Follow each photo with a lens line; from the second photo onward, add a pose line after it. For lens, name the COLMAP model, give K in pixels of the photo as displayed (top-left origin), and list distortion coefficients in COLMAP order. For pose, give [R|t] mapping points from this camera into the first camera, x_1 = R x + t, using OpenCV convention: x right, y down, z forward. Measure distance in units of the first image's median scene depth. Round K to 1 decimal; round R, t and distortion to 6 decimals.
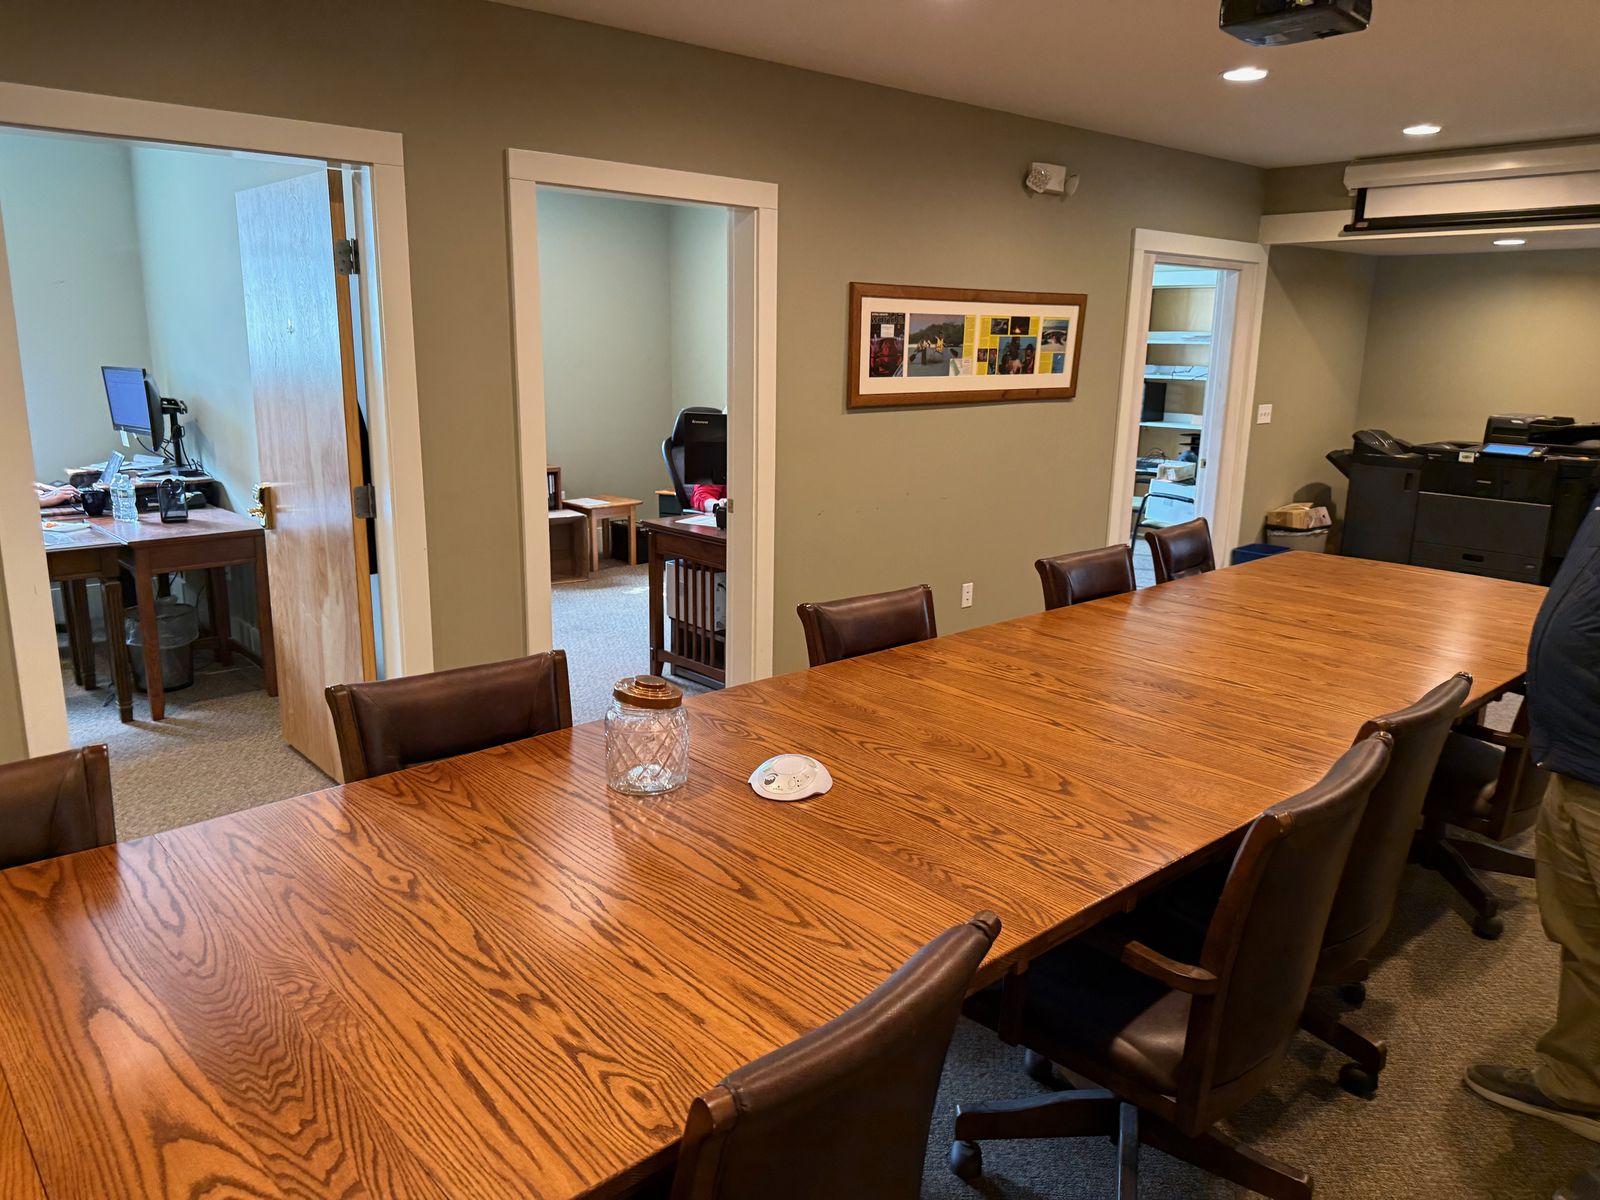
lens RADIAL K [[1142.1, 0, 805.2], [0, 1142.1, 596.6], [0, 0, 1]] dist [0.035695, -0.008075]
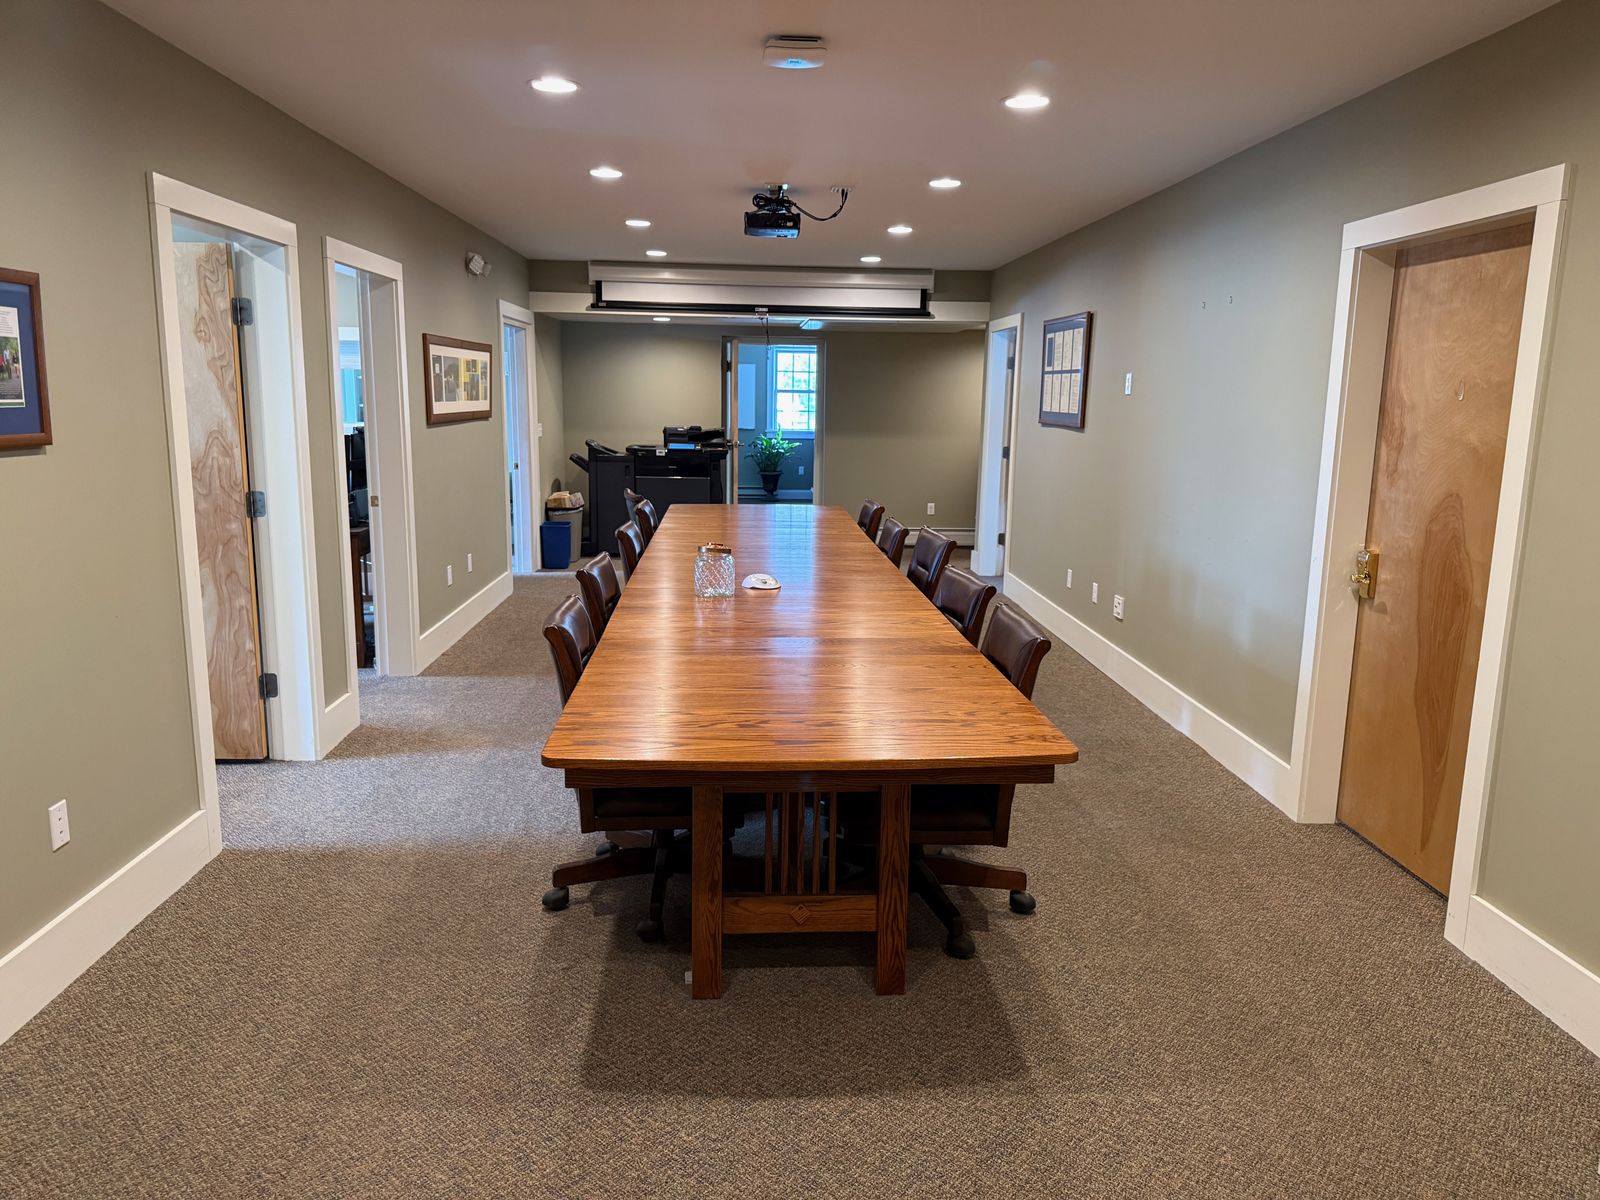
lens RADIAL K [[1142.1, 0, 796.0], [0, 1142.1, 601.1], [0, 0, 1]] dist [0.035695, -0.008075]
pose [[0.642021, -0.145510, 0.752752, -0.562924], [0.168014, 0.984662, 0.047040, 0.040915], [-0.748051, 0.096272, 0.656621, -0.163405]]
